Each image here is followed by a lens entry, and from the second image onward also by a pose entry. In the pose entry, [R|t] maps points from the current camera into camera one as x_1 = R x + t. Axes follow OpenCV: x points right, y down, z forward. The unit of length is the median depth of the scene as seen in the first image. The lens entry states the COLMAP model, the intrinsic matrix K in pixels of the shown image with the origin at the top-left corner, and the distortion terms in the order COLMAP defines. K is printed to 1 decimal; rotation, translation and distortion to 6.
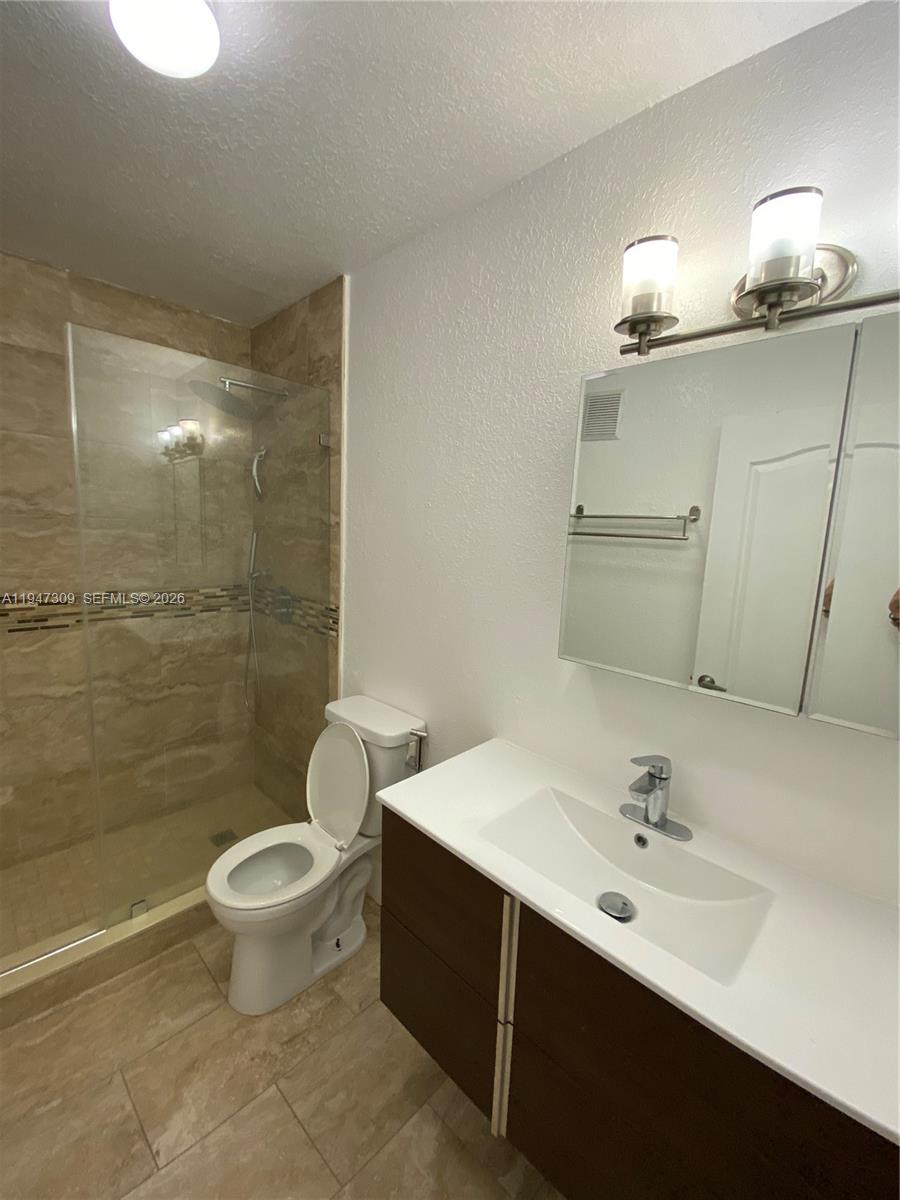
lens RADIAL K [[485.4, 0, 448.1], [0, 485.4, 596.4], [0, 0, 1]] dist [0.024947, -0.024175]
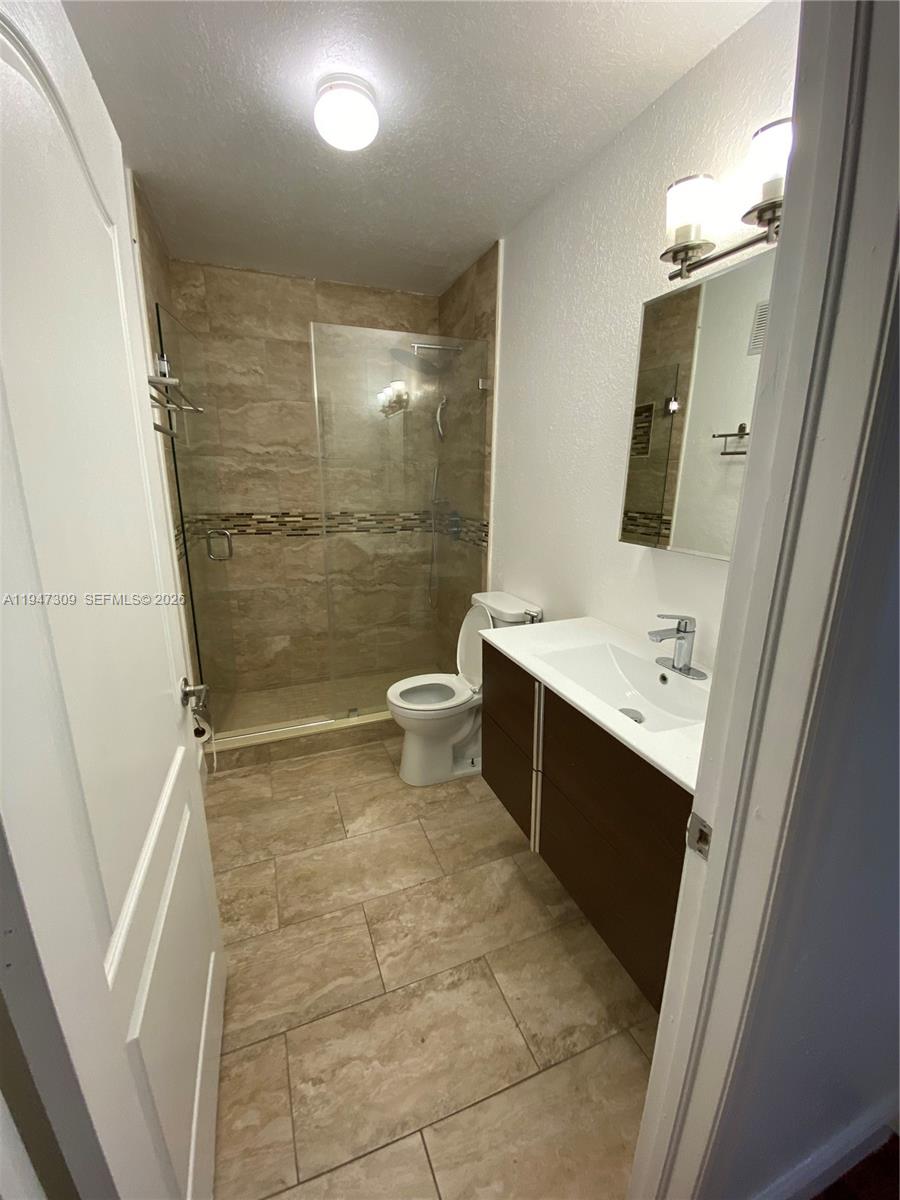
lens RADIAL K [[477.8, 0, 453.0], [0, 477.8, 603.4], [0, 0, 1]] dist [0.011511, -0.022900]
pose [[0.913827, 0.072574, -0.399566, 0.201552], [-0.026516, 0.992466, 0.119620, 0.086398], [0.405237, -0.098717, 0.908866, -0.185741]]
